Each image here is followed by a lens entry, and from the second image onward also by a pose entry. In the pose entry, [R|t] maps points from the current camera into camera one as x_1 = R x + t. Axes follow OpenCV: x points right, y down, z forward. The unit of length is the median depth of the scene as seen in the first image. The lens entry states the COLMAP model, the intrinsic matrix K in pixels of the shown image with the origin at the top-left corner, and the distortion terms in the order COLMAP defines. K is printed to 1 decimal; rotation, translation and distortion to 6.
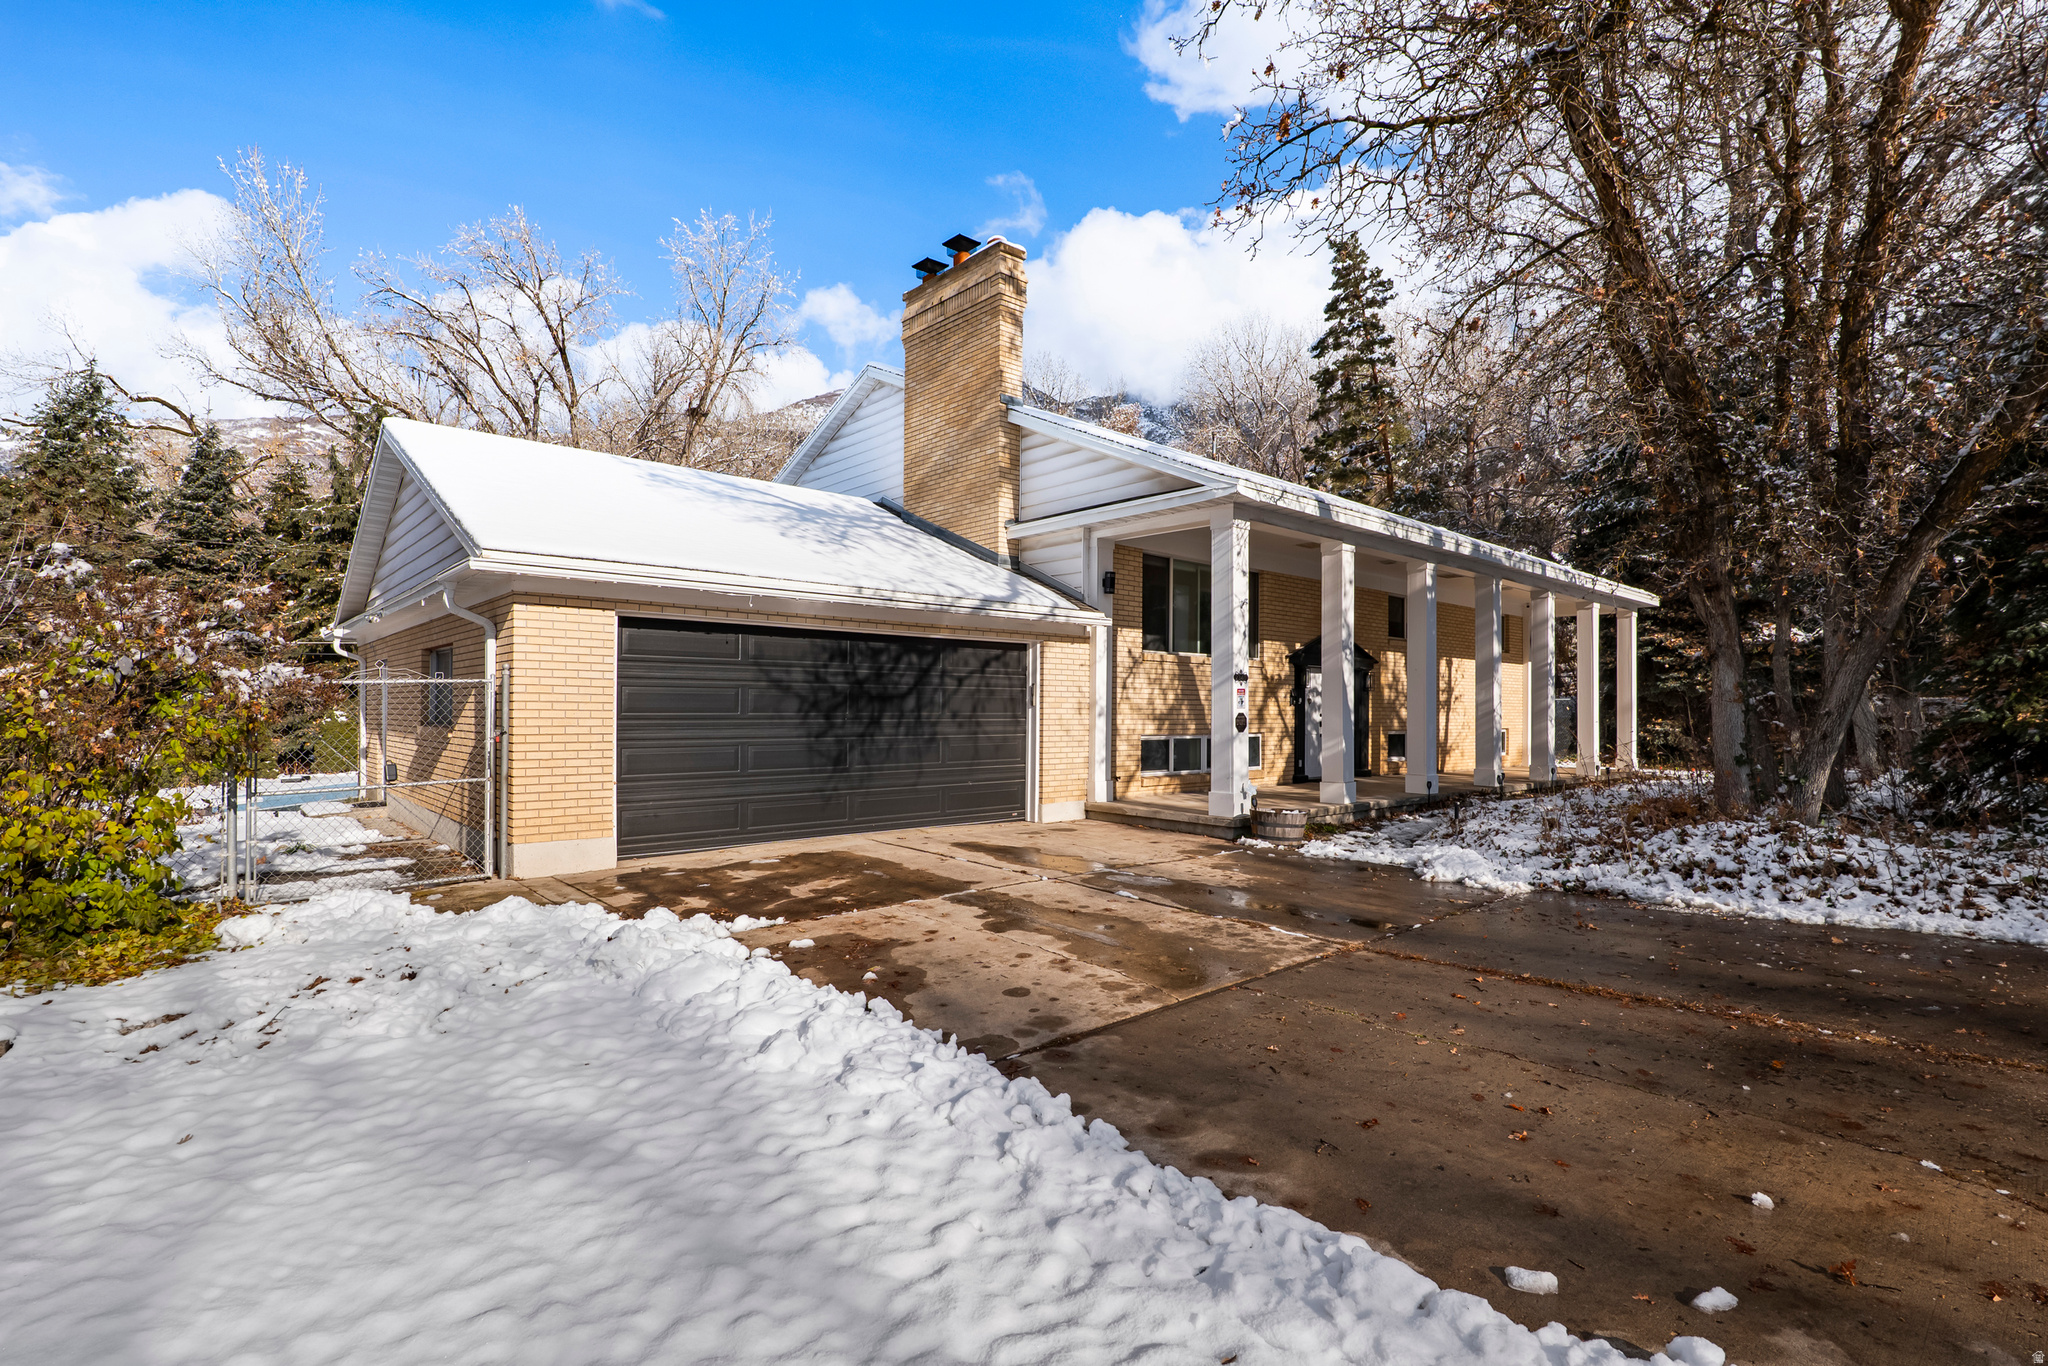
lens RADIAL K [[952.5, 0, 1022.0], [0, 952.5, 697.5], [0, 0, 1]] dist [-0.016200, 0.002087]
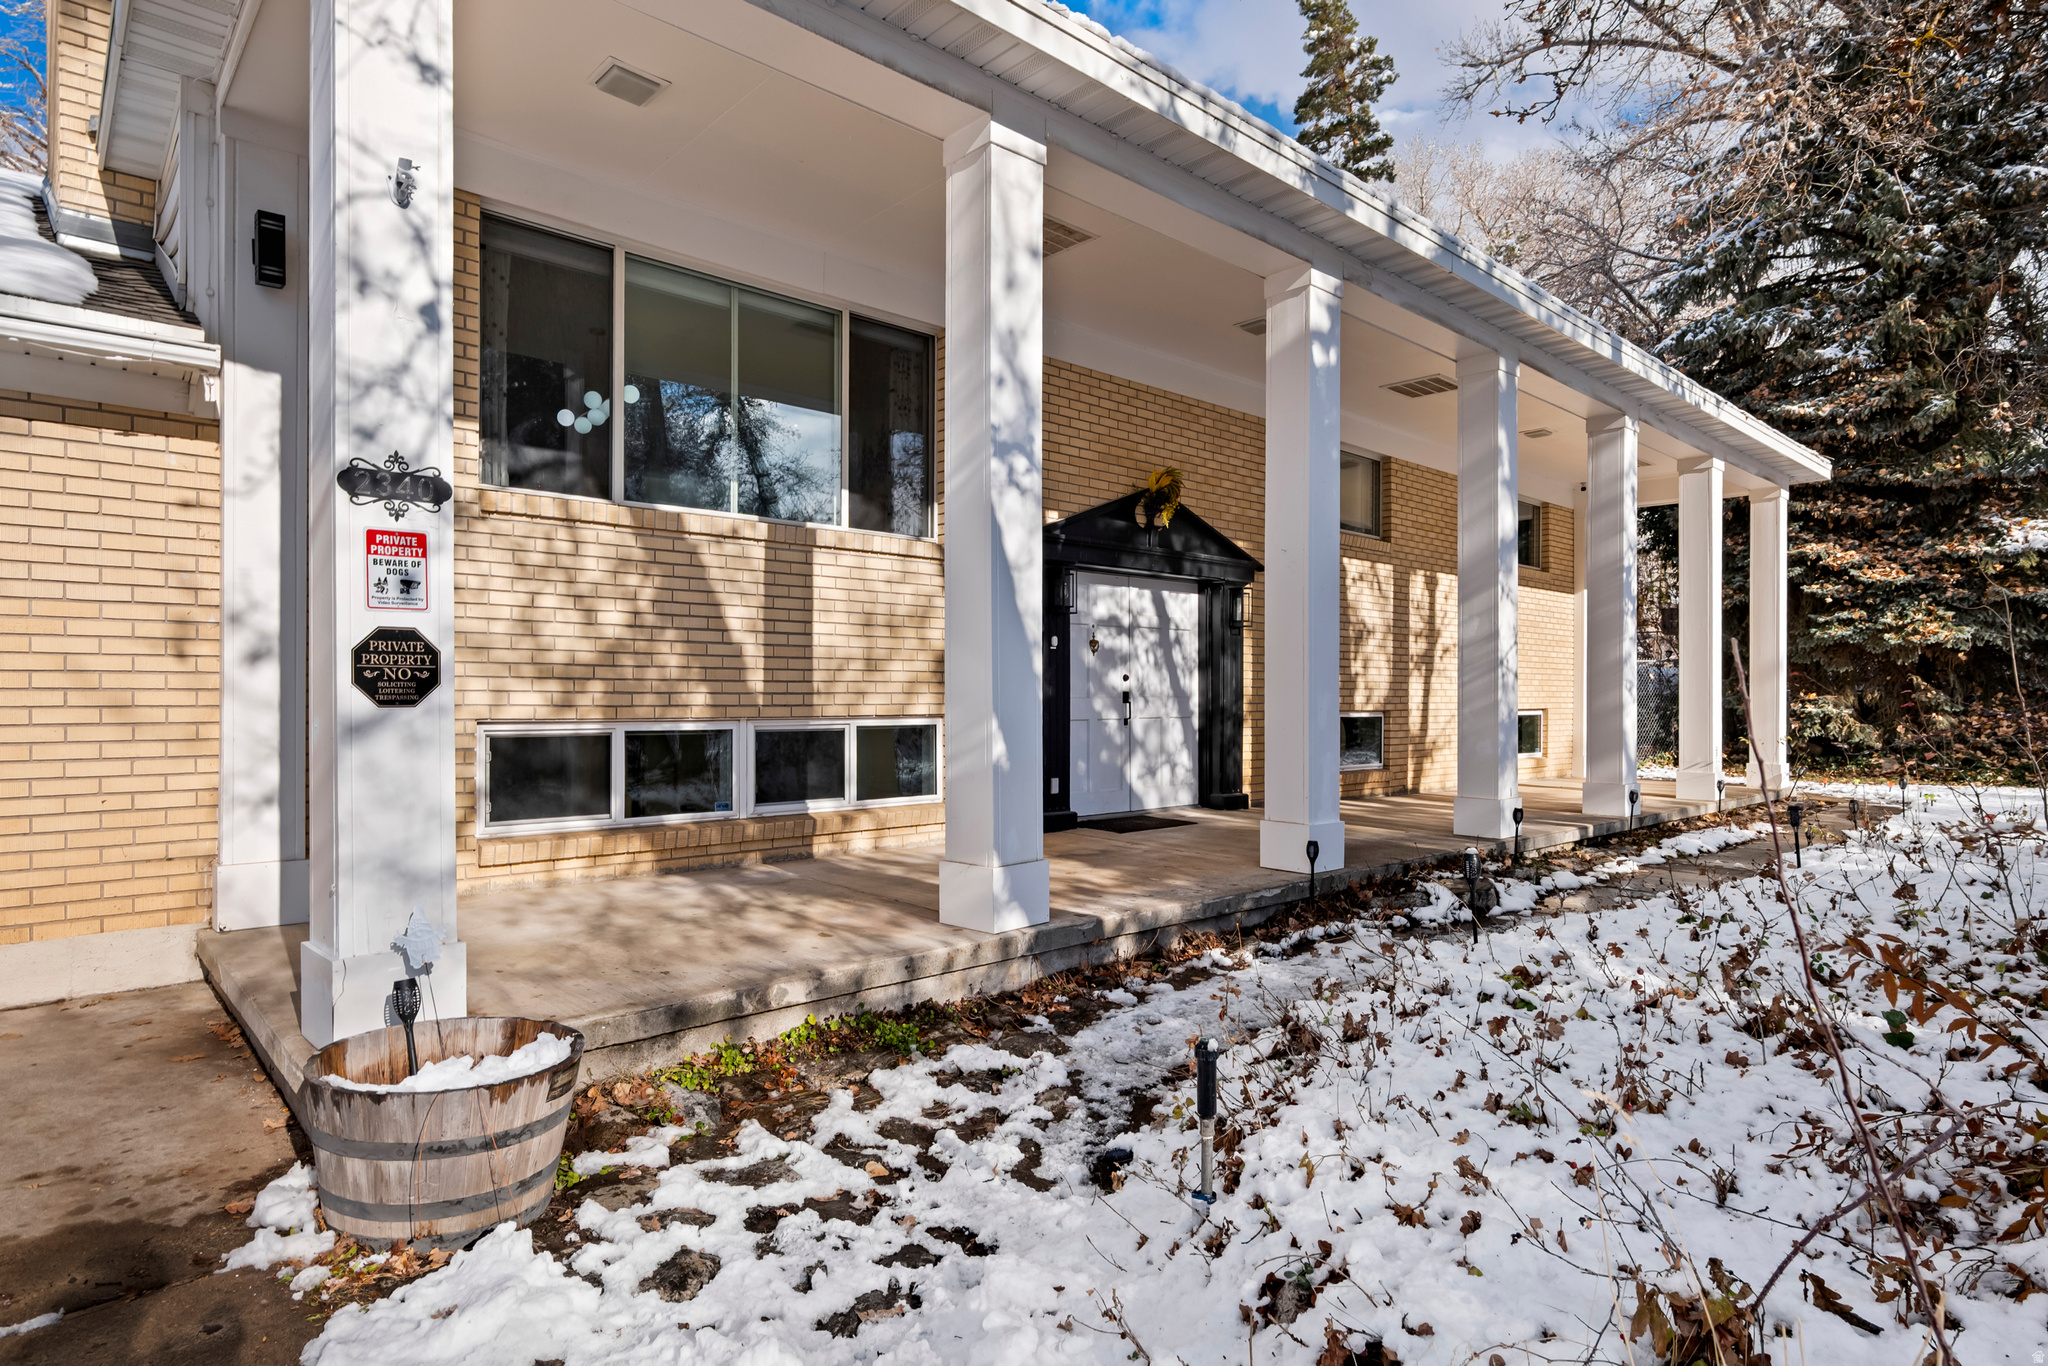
lens RADIAL K [[1080.3, 0, 1012.8], [0, 1080.3, 689.8], [0, 0, 1]] dist [0.001419, 0.000317]
pose [[0.999997, -0.002450, -0.000282, 0.252793], [0.002452, 0.999960, 0.008636, 0.019593], [0.000260, -0.008636, 0.999963, 0.465616]]
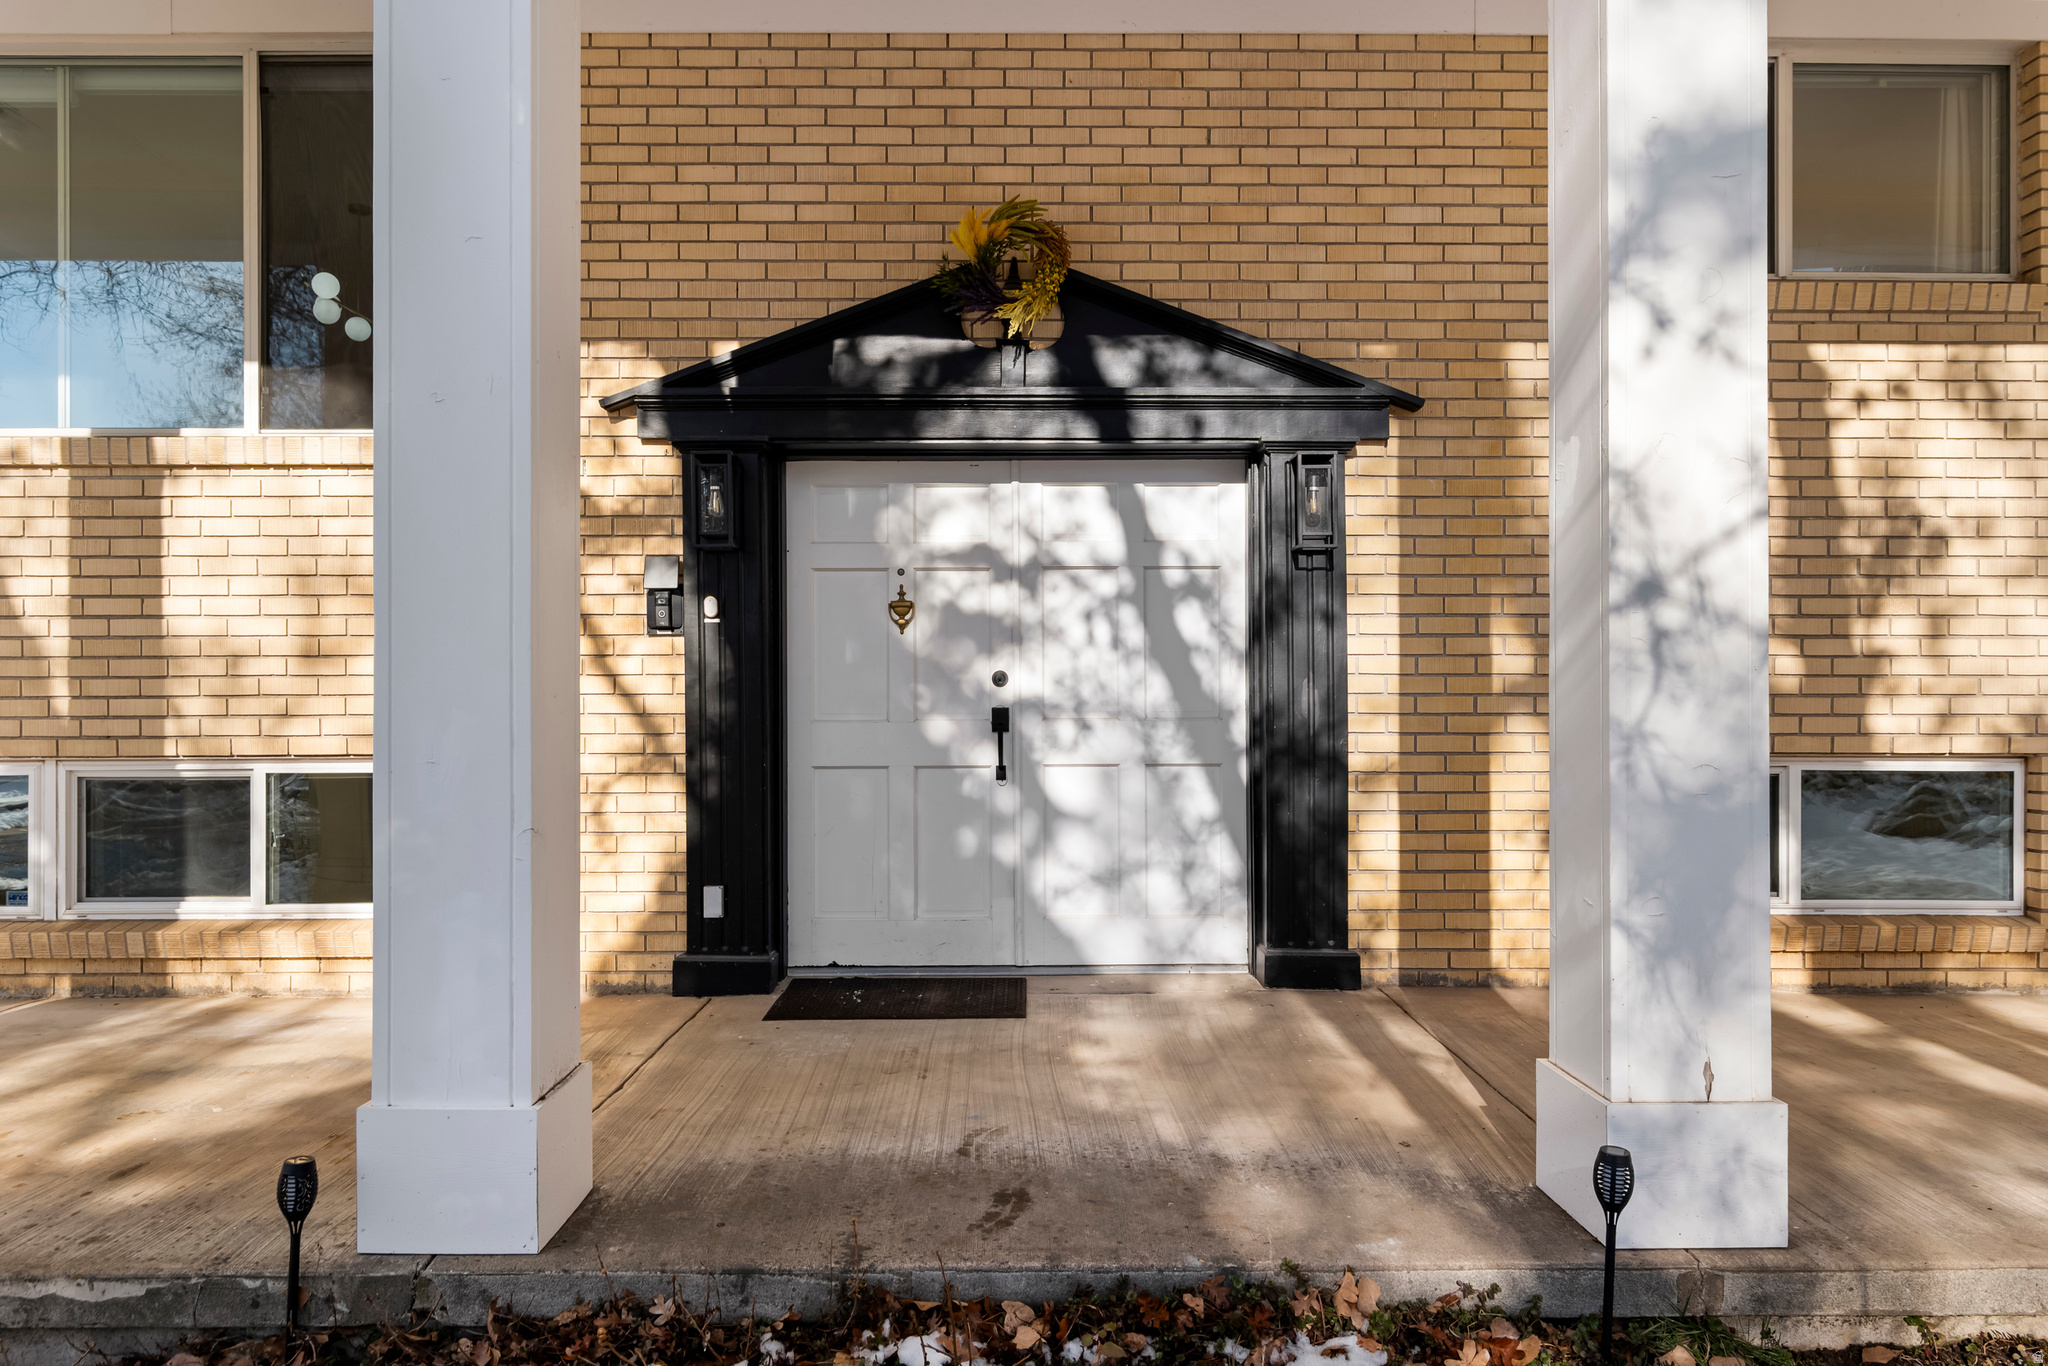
lens RADIAL K [[1407.0, 0, 1028.8], [0, 1407.0, 686.6], [0, 0, 1]] dist [-0.004916, -0.000375]
pose [[0.759422, -0.007125, -0.650559, 0.513188], [0.016978, 0.999817, 0.008869, 0.018157], [0.650377, -0.017780, 0.759404, 0.746263]]
